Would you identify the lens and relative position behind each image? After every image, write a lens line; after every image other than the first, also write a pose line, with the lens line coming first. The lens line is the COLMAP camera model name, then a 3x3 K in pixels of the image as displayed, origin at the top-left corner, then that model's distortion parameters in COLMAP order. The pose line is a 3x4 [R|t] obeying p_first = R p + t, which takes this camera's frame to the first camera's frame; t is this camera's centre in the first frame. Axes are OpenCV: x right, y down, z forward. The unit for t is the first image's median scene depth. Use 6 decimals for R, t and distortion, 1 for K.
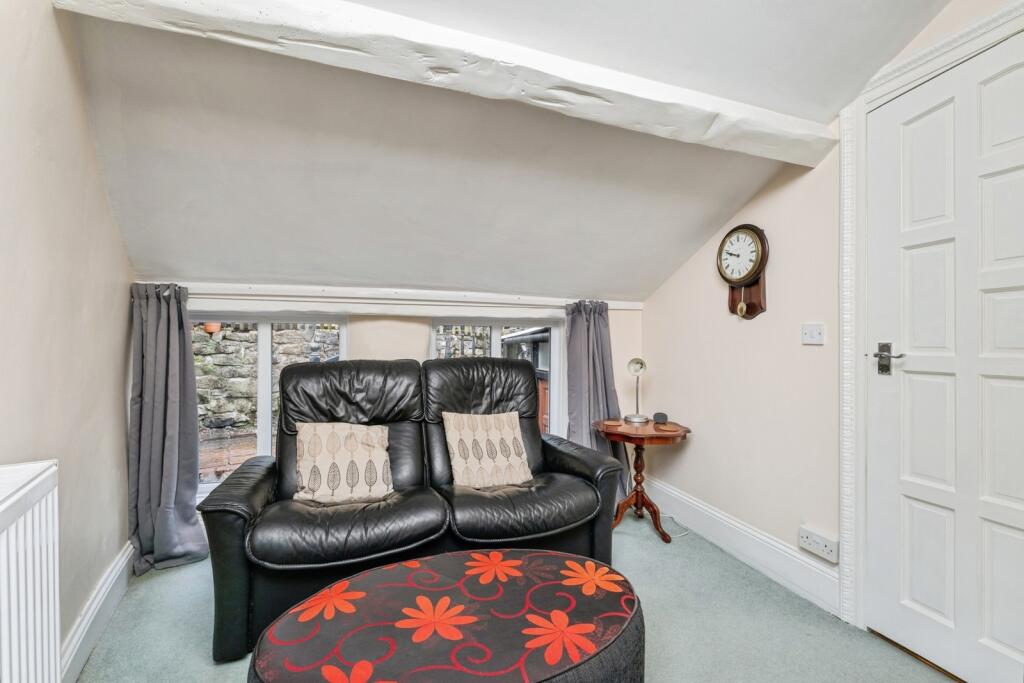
lens RADIAL K [[417.1, 0, 512.0], [0, 417.1, 341.5], [0, 0, 1]] dist [0.000050, -0.000021]
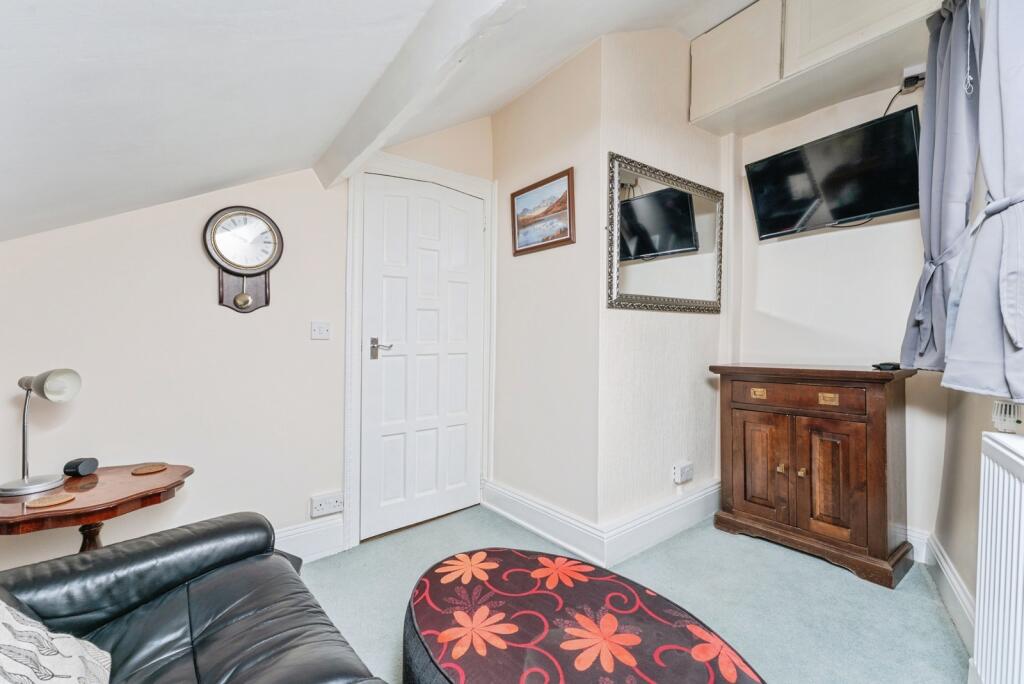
lens RADIAL K [[424.5, 0, 512.0], [0, 424.5, 342.0], [0, 0, 1]] dist [0.000366, 0.000108]
pose [[-0.325534, -0.010528, 0.945472, -0.789883], [0.001955, 0.999928, 0.011808, 0.002082], [-0.945528, 0.005692, -0.325490, 1.181225]]
